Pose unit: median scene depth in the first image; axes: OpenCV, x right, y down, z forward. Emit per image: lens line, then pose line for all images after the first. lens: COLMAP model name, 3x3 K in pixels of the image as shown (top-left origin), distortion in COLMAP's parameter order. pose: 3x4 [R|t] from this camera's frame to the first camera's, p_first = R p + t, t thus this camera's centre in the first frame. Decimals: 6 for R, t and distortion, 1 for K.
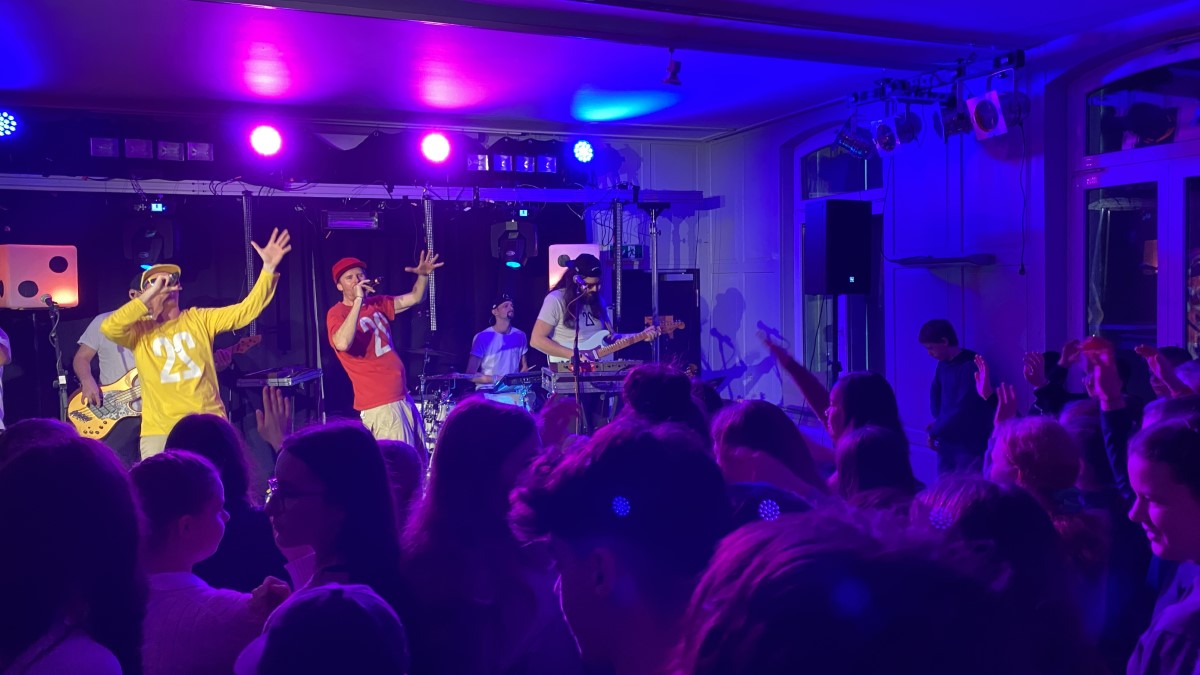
lens RADIAL K [[921.7, 0, 603.0], [0, 921.7, 339.8], [0, 0, 1]] dist [0.056698, -0.054704]
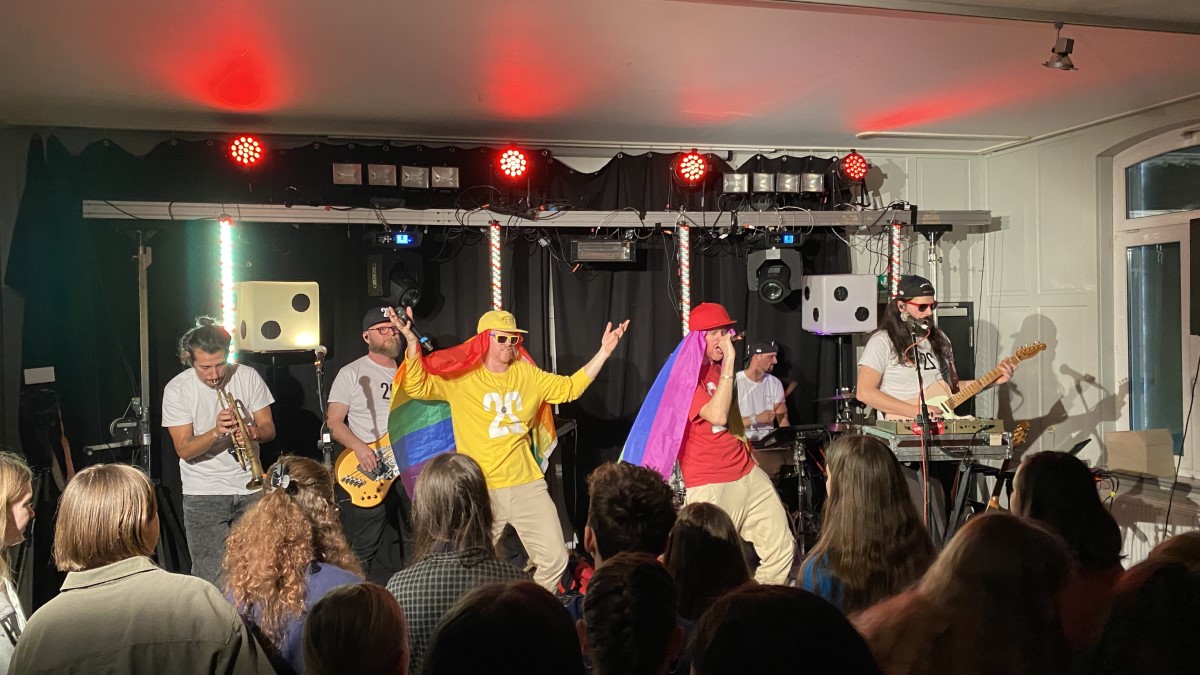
lens RADIAL K [[906.4, 0, 602.5], [0, 906.4, 339.1], [0, 0, 1]] dist [0.181556, -0.444149]
pose [[0.989810, 0.000000, -0.142392, -0.141992], [-0.005111, 0.999356, -0.035530, -0.012967], [0.142301, 0.035896, 0.989172, 0.135112]]
